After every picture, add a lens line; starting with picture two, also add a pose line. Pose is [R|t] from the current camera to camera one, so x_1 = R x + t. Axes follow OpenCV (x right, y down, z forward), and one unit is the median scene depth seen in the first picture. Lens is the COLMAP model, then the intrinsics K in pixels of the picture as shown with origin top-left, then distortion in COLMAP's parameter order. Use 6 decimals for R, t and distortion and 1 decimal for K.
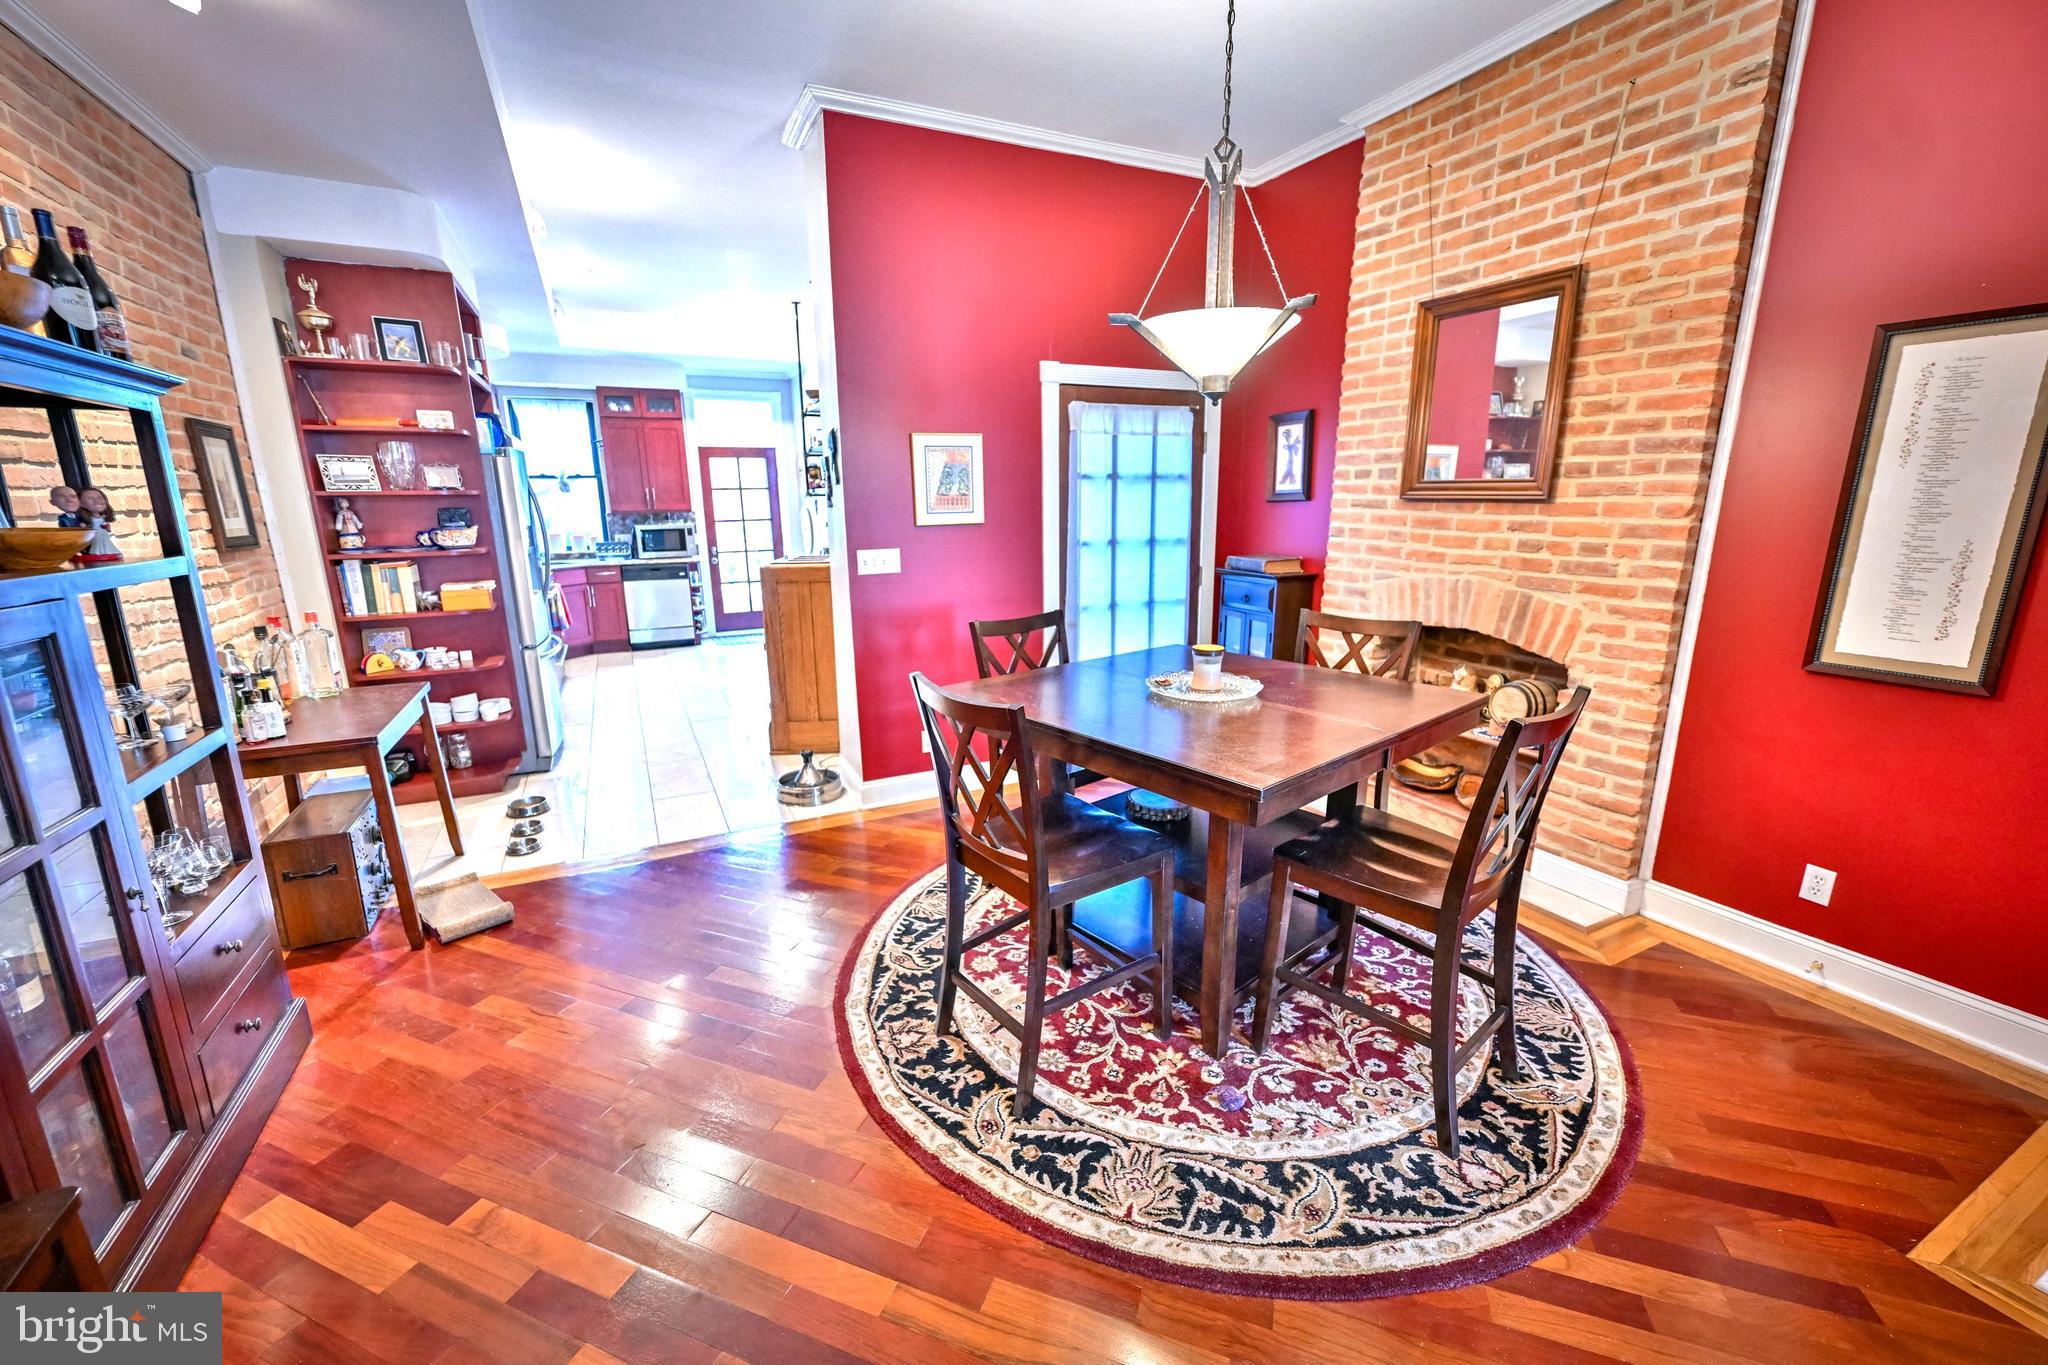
lens RADIAL K [[807.0, 0, 1023.2], [0, 807.0, 679.5], [0, 0, 1]] dist [-0.001046, -0.000176]
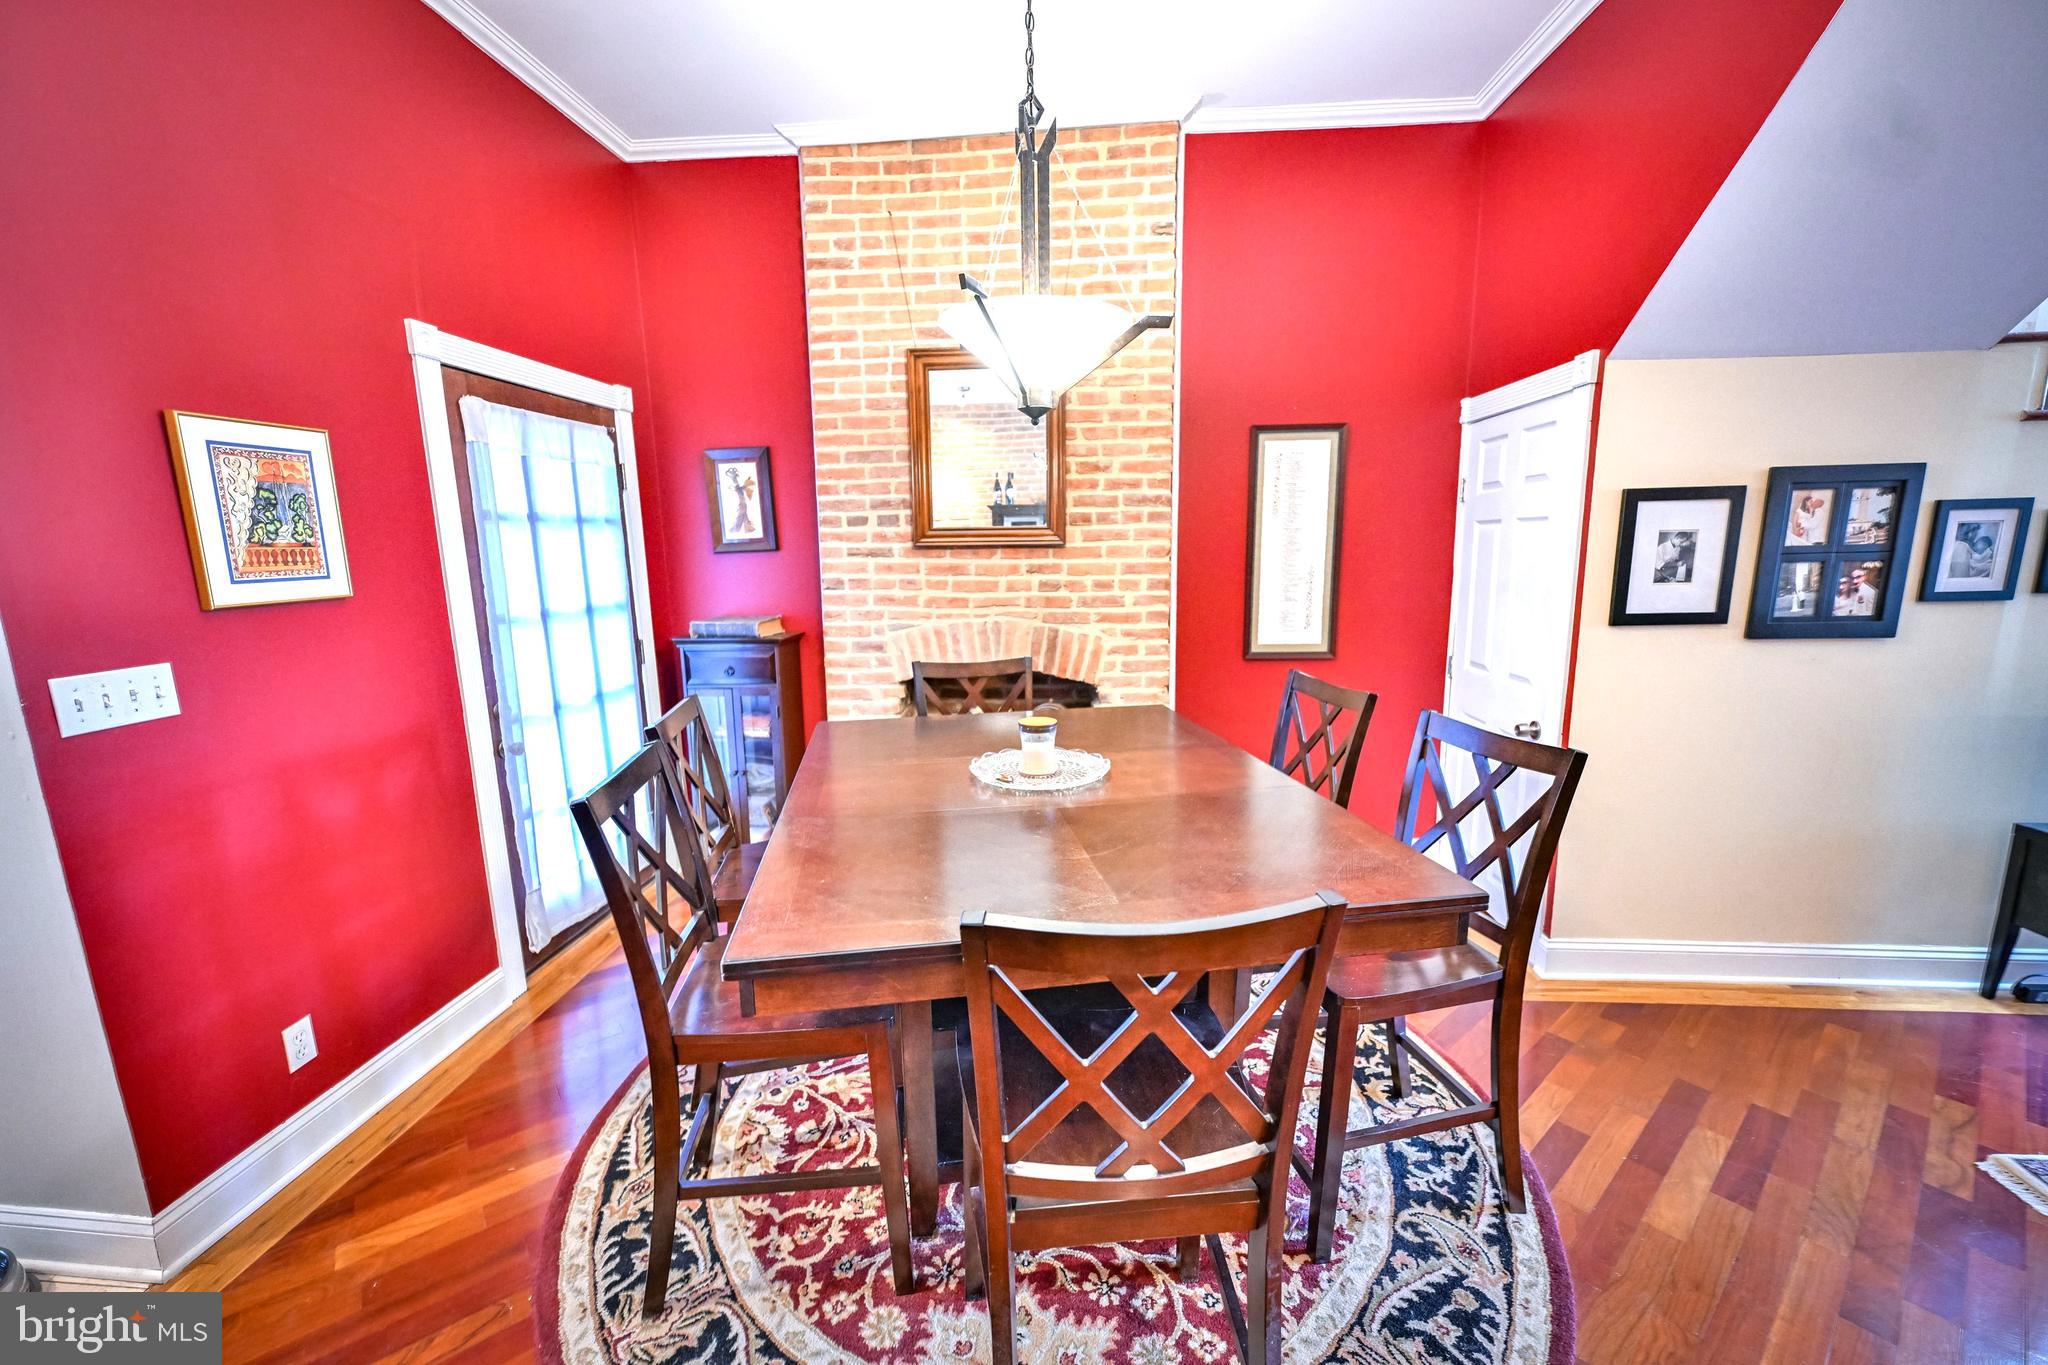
lens RADIAL K [[807.0, 0, 1016.7], [0, 807.0, 682.5], [0, 0, 1]] dist [-0.001046, -0.000176]
pose [[0.517109, -0.146704, 0.843253, -0.356567], [0.202336, 0.978230, 0.046108, -0.094443], [-0.831660, 0.146778, 0.535535, 0.455337]]
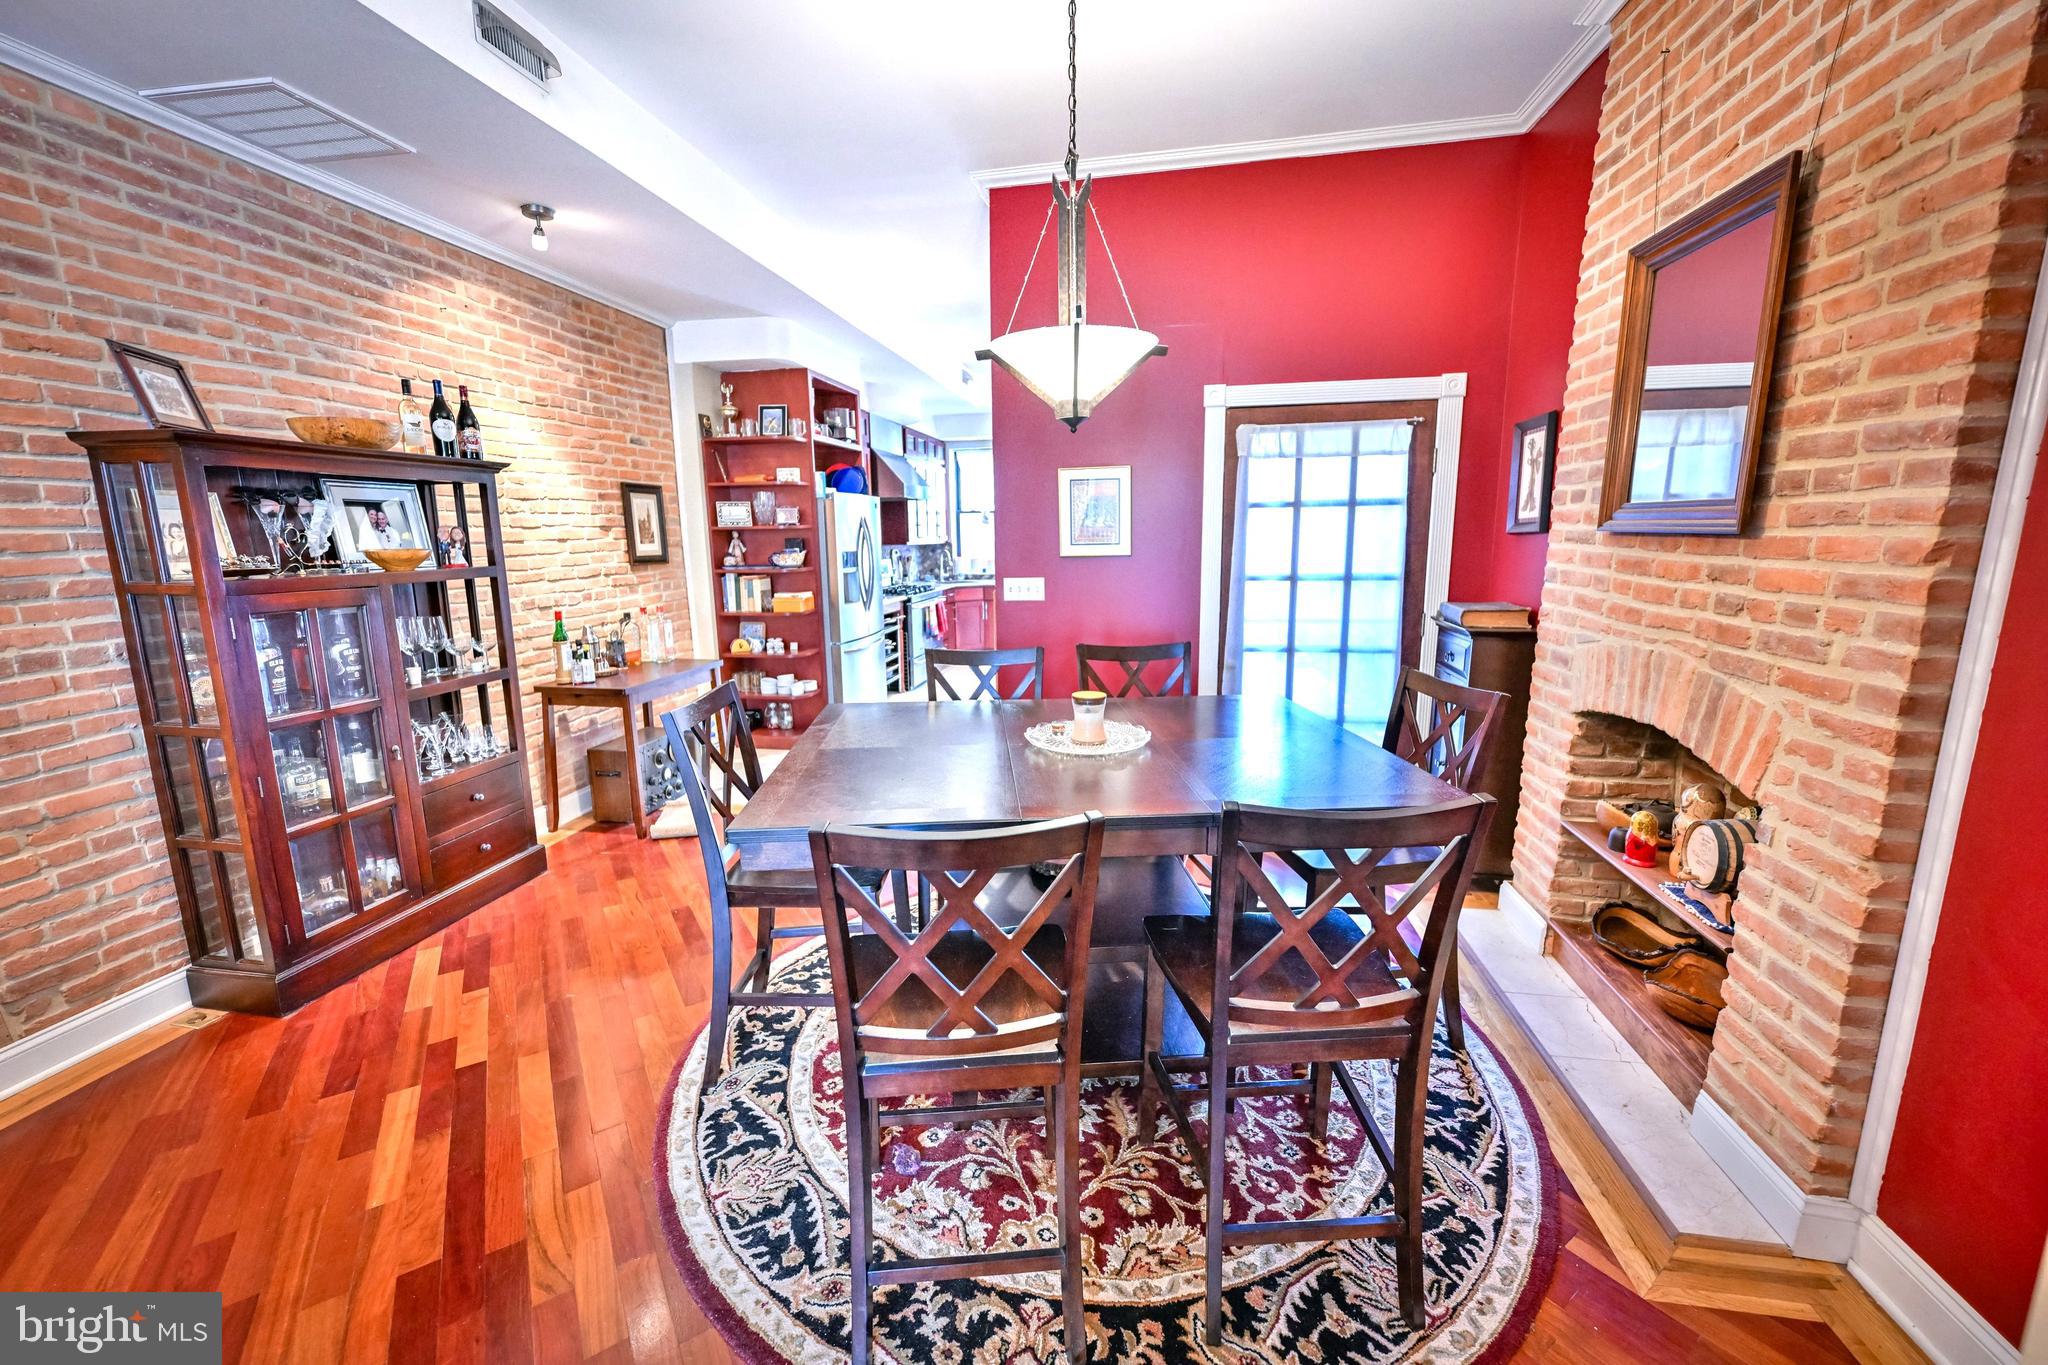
lens RADIAL K [[807.0, 0, 1020.5], [0, 807.0, 673.9], [0, 0, 1]] dist [-0.001046, -0.000176]
pose [[0.803639, 0.102536, -0.586217, 0.554627], [-0.126634, 0.991950, -0.000098, -0.042121], [0.581488, 0.074314, 0.810154, 0.172331]]
